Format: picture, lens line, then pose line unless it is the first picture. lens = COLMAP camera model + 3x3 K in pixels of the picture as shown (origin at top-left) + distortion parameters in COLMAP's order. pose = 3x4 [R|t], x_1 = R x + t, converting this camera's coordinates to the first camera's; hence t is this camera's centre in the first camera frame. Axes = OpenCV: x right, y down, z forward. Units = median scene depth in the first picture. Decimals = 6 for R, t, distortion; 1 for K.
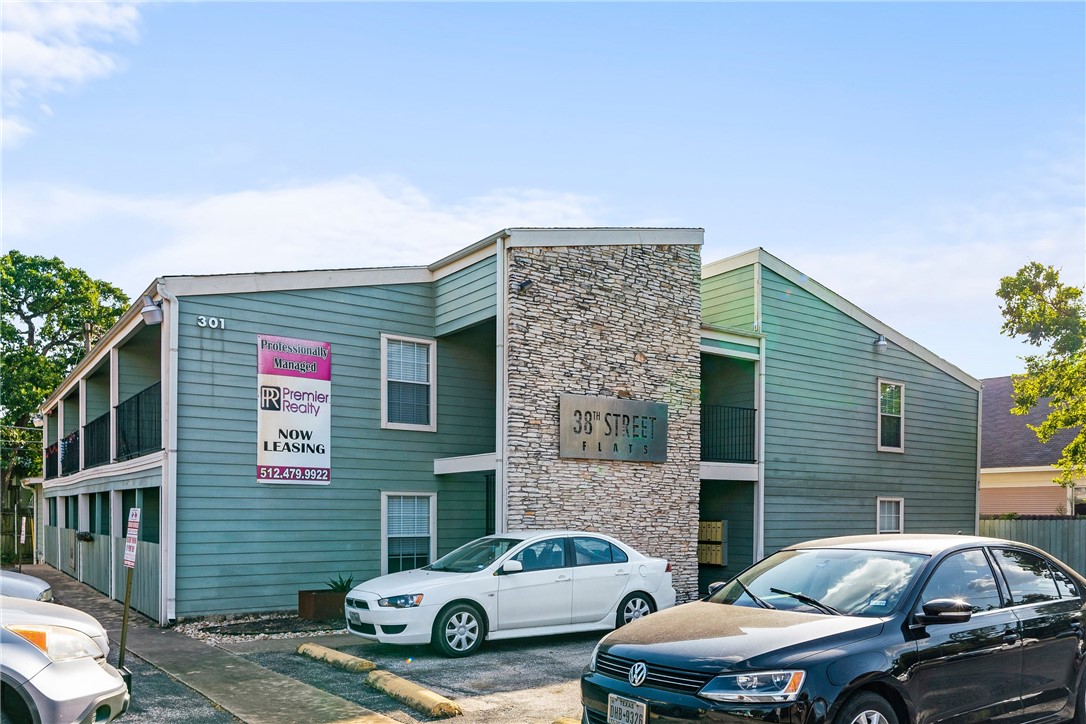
lens RADIAL K [[464.5, 0, 543.1], [0, 464.5, 412.7], [0, 0, 1]] dist [0.000923, 0.000047]
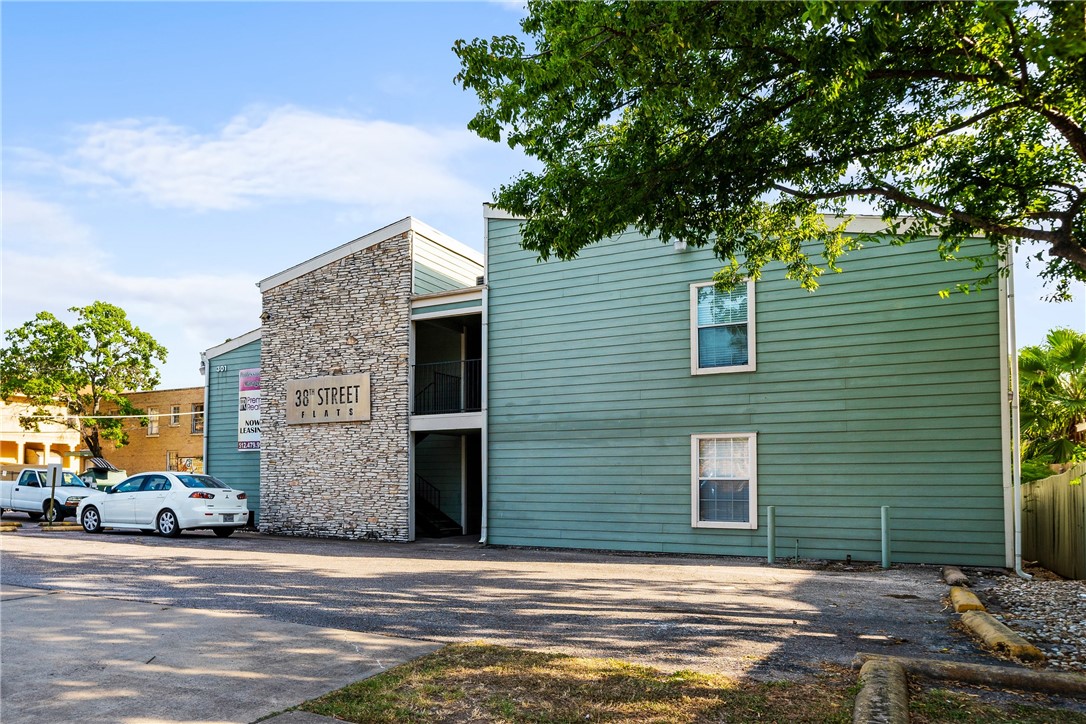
lens RADIAL K [[438.9, 0, 543.0], [0, 438.9, 362.0], [0, 0, 1]] dist [0.002328, -0.000271]
pose [[0.775279, -0.167372, -0.609040, 1.382960], [0.143453, 0.985712, -0.088278, 0.126052], [0.615113, -0.018928, 0.788212, 0.372648]]
